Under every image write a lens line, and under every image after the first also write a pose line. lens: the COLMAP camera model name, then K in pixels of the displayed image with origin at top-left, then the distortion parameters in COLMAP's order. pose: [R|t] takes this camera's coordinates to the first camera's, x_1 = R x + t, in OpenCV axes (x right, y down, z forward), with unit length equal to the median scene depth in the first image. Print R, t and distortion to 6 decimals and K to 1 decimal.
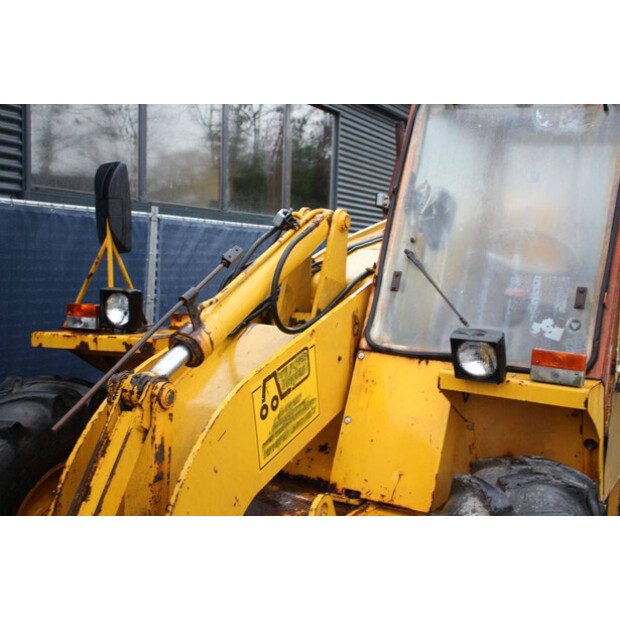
lens RADIAL K [[837.9, 0, 327.6], [0, 837.9, 310.7], [0, 0, 1]] dist [0.006247, 0.036062]
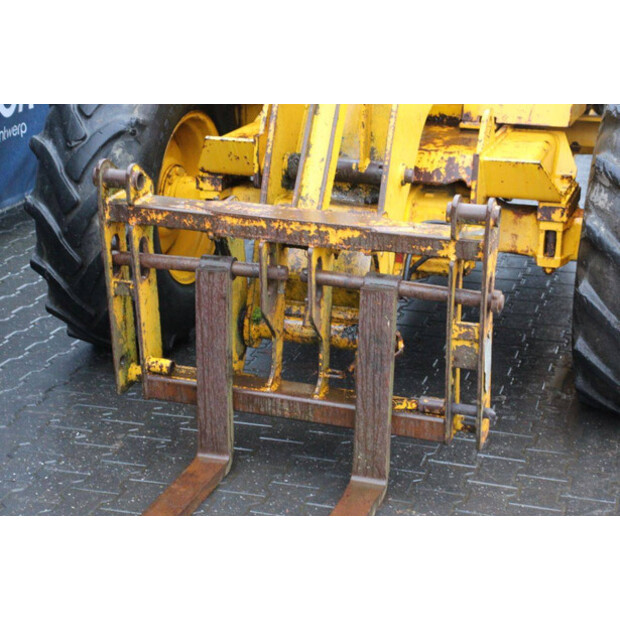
lens RADIAL K [[1289.6, 0, 310.0], [0, 1289.6, 310.0], [0, 0, 1]] dist [0.352773, 0.011233]
pose [[0.988334, -0.088038, 0.124279, -0.431064], [0.055393, 0.967904, 0.245142, 0.039917], [-0.141872, -0.235398, 0.961489, -0.607338]]
